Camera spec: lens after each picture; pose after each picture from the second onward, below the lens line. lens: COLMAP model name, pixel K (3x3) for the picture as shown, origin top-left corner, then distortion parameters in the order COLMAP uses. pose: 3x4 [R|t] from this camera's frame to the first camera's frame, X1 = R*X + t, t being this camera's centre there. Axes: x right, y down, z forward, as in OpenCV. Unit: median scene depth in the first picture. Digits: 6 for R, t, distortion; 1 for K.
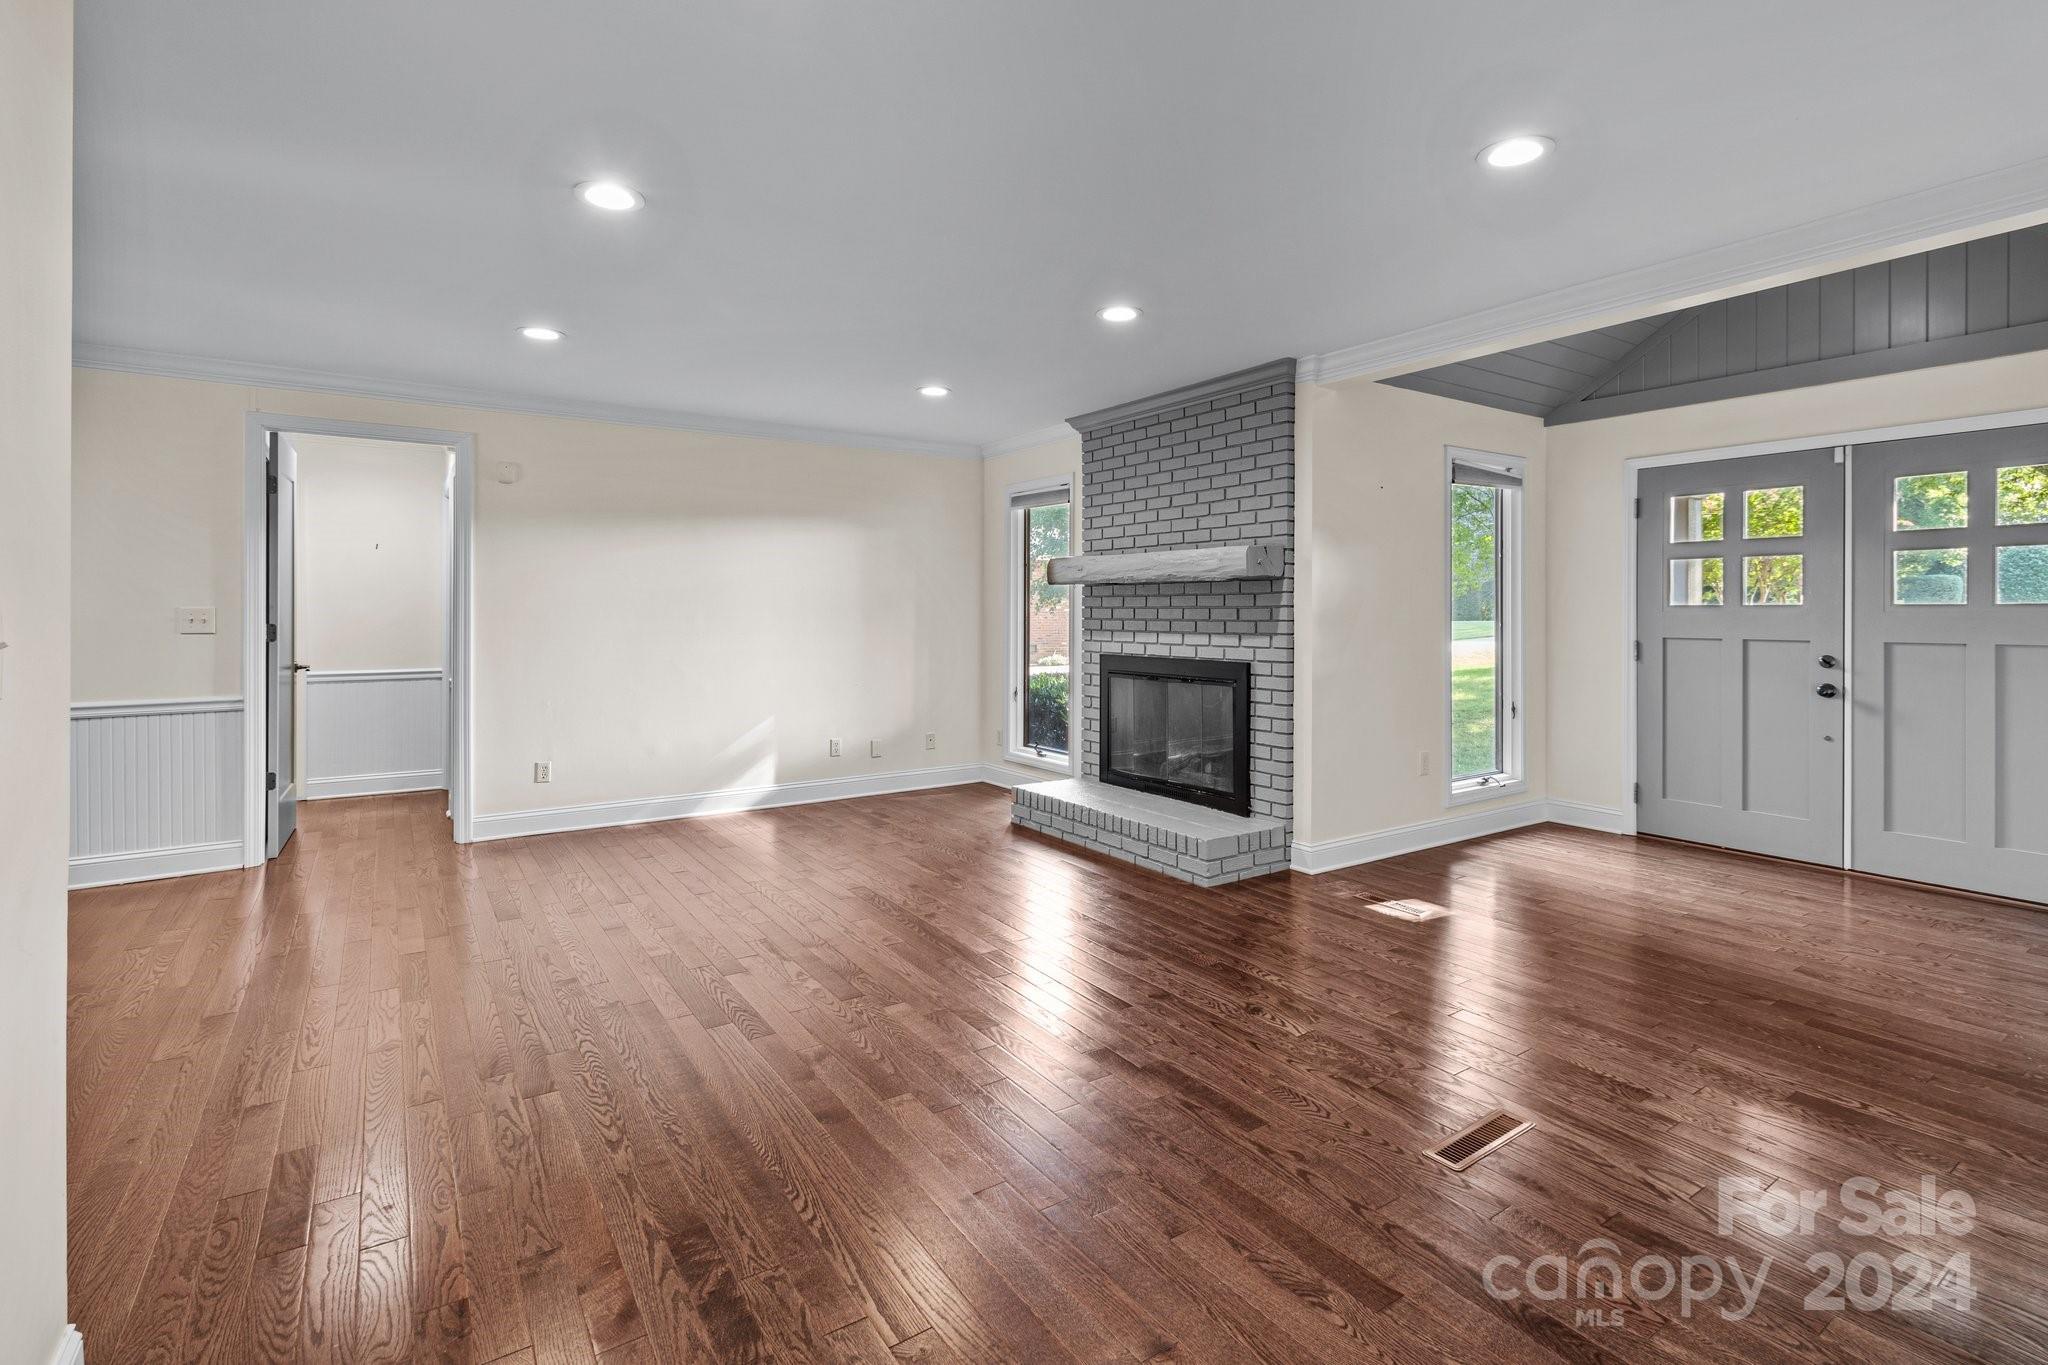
lens RADIAL K [[955.7, 0, 1029.1], [0, 955.7, 611.0], [0, 0, 1]] dist [-0.000075, -0.000227]
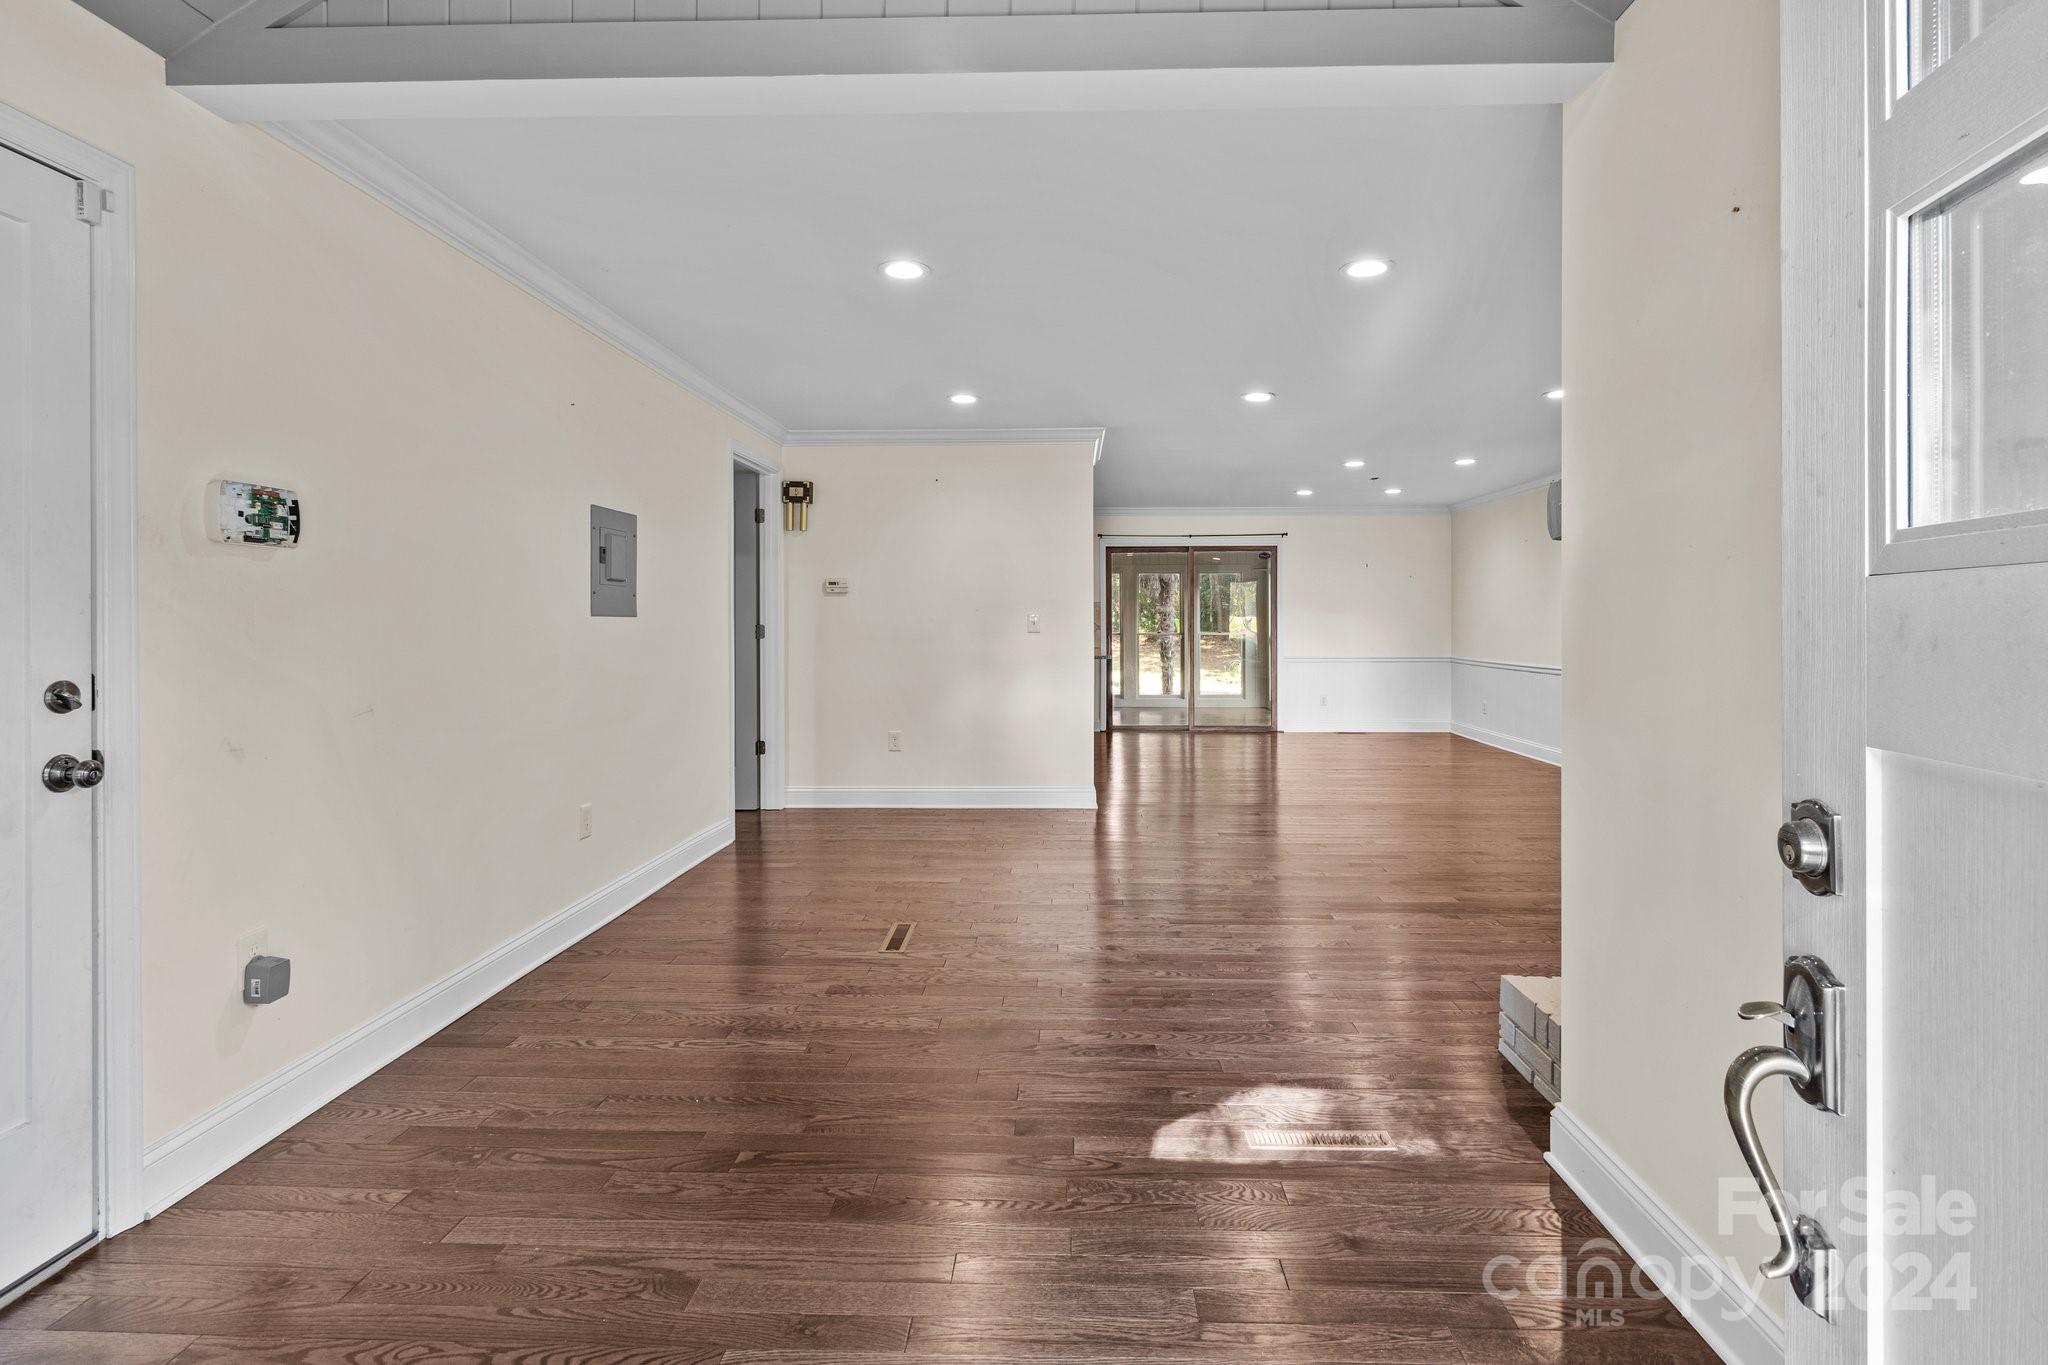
lens RADIAL K [[955.7, 0, 1035.1], [0, 955.7, 617.2], [0, 0, 1]] dist [-0.000075, -0.000227]
pose [[-0.591015, 0.000851, -0.806660, 1.364398], [0.003274, 0.999994, -0.001344, 0.017770], [0.806654, -0.003435, -0.591014, 1.787749]]
